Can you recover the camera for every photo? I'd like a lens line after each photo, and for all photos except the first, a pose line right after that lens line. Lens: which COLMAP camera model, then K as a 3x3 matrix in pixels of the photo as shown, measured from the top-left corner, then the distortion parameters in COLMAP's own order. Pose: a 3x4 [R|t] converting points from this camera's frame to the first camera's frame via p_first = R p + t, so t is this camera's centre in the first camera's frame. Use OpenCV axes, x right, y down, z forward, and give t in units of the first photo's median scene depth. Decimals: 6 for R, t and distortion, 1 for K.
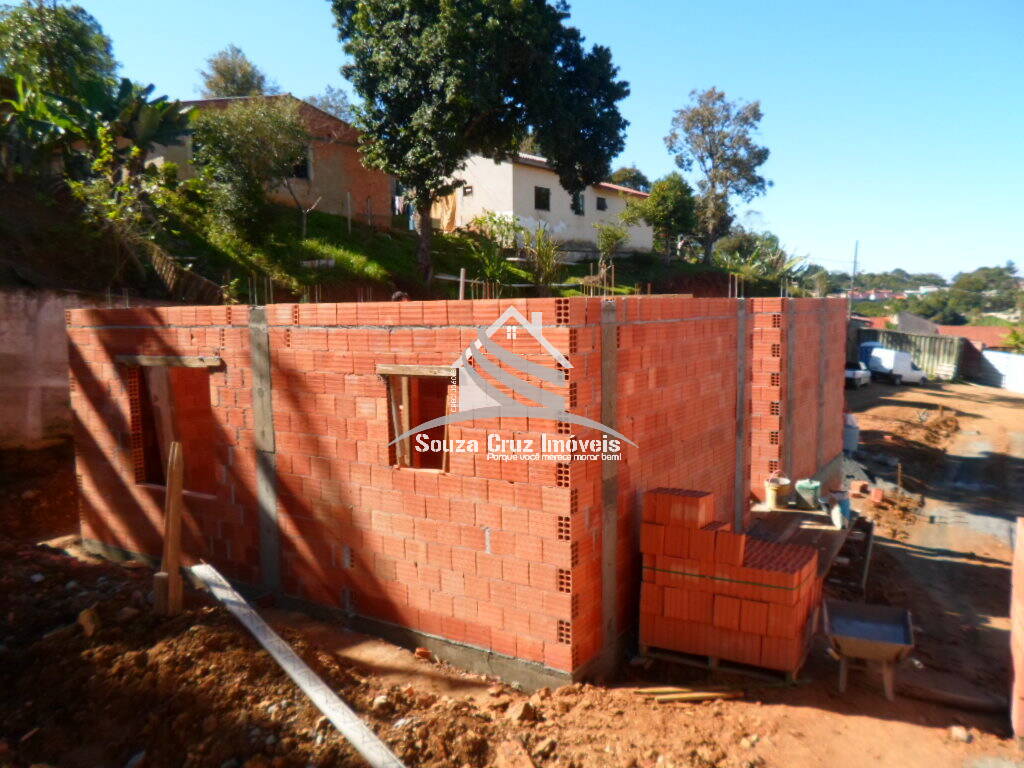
lens RADIAL K [[822.6, 0, 512.0], [0, 822.6, 384.0], [0, 0, 1]] dist [-0.011643, -0.007937]
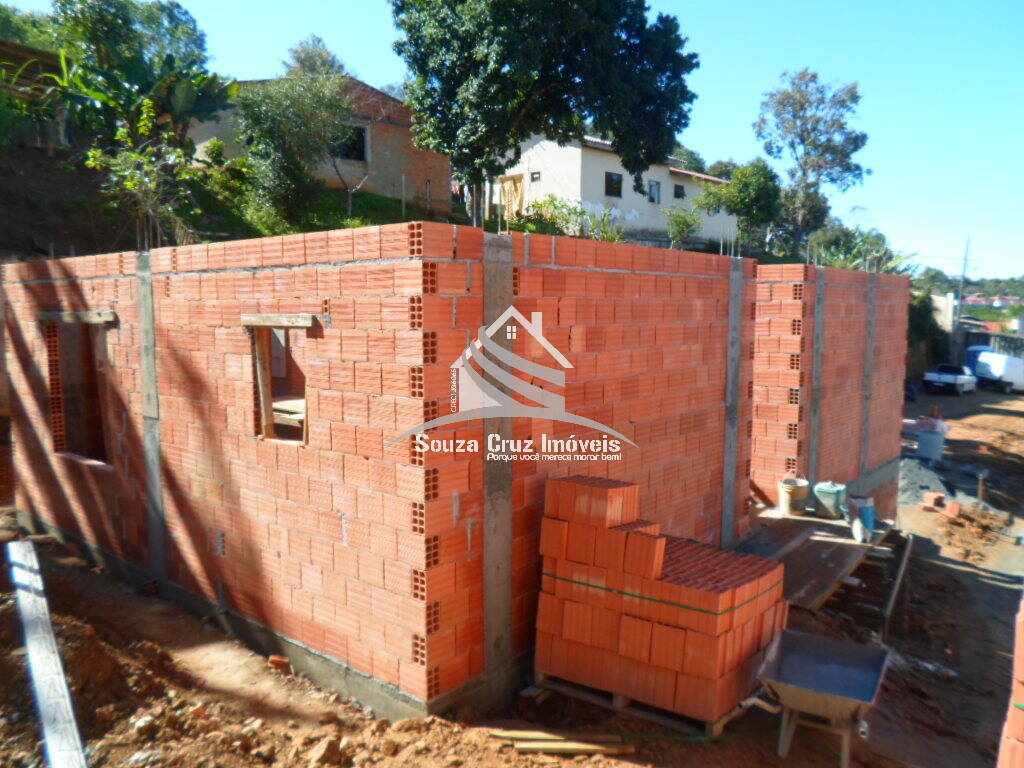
lens RADIAL K [[822.6, 0, 512.0], [0, 822.6, 384.0], [0, 0, 1]] dist [-0.011643, -0.007937]
pose [[0.992115, 0.029235, -0.121870, 0.092867], [-0.029340, 0.999569, 0.000933, 0.016793], [0.121844, 0.002650, 0.992546, 0.087829]]
